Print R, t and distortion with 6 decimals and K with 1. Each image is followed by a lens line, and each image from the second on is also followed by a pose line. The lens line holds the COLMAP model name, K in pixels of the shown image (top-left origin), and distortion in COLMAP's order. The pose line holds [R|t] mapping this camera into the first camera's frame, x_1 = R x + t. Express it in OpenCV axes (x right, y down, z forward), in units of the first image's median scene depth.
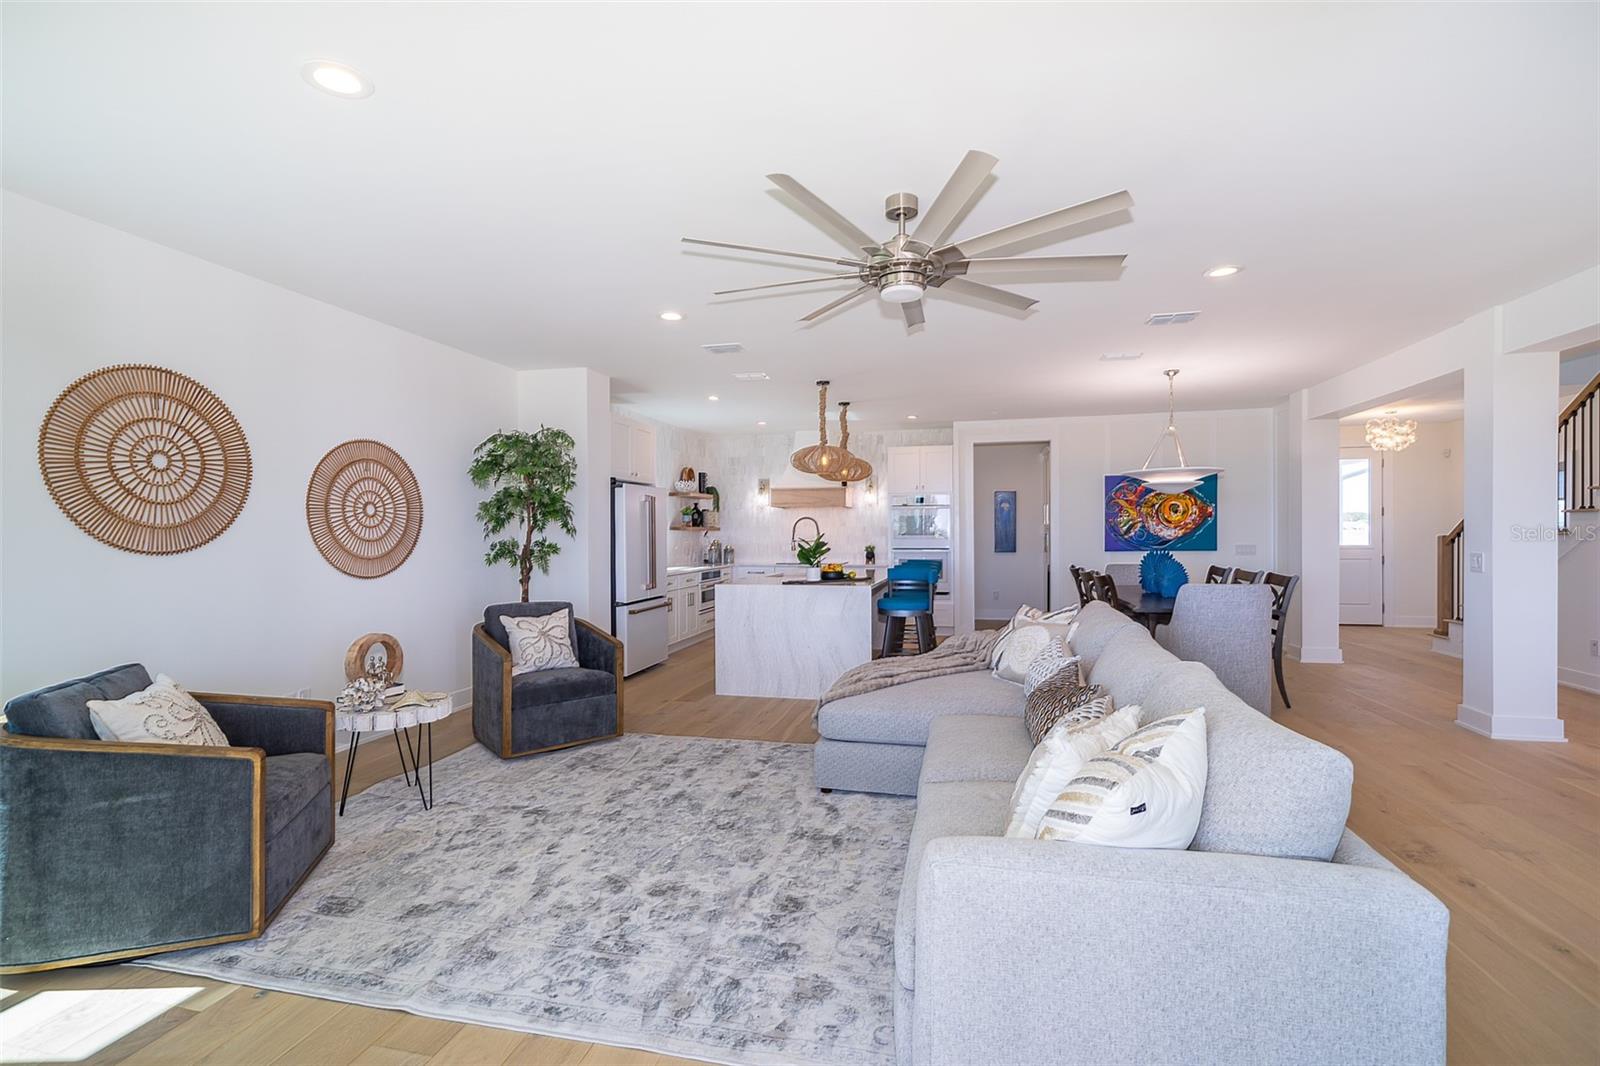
lens RADIAL K [[702.5, 0, 837.5], [0, 702.5, 540.3], [0, 0, 1]] dist [0.005003, -0.001292]
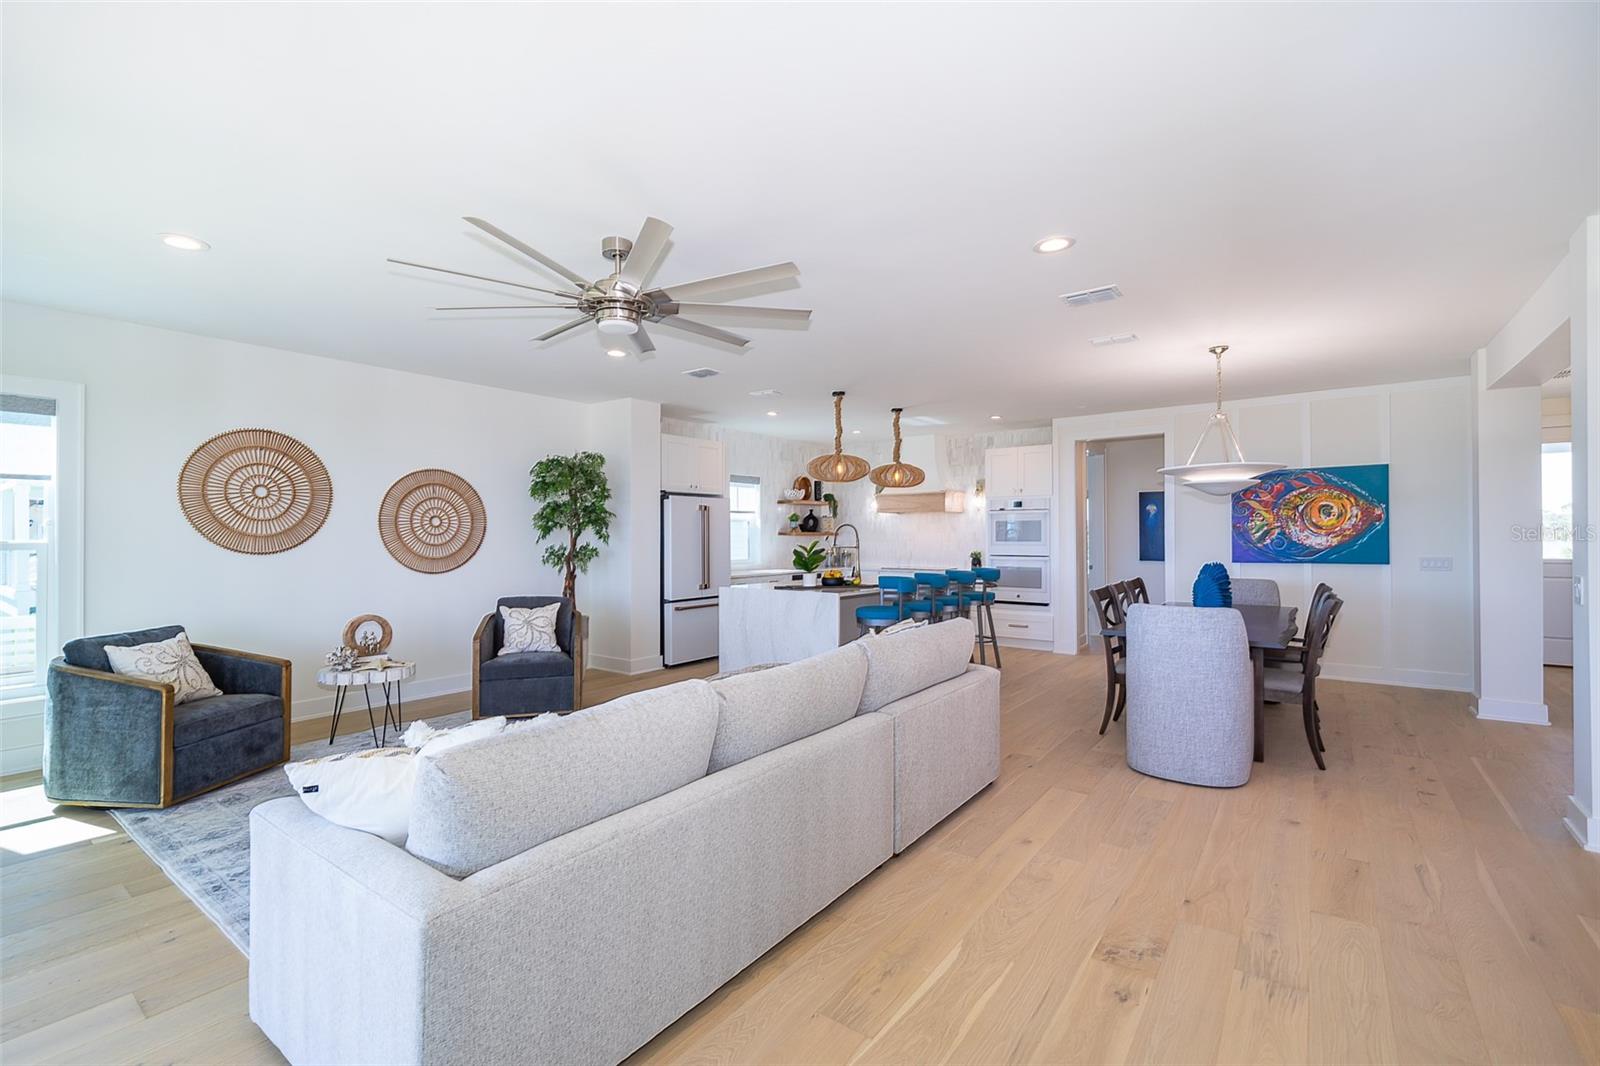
lens RADIAL K [[702.5, 0, 831.8], [0, 702.5, 530.4], [0, 0, 1]] dist [0.005003, -0.001292]
pose [[0.917429, 0.000692, -0.397899, 0.512771], [-0.007284, 0.999860, -0.015054, -0.011804], [0.397833, 0.016709, 0.917306, 0.077464]]
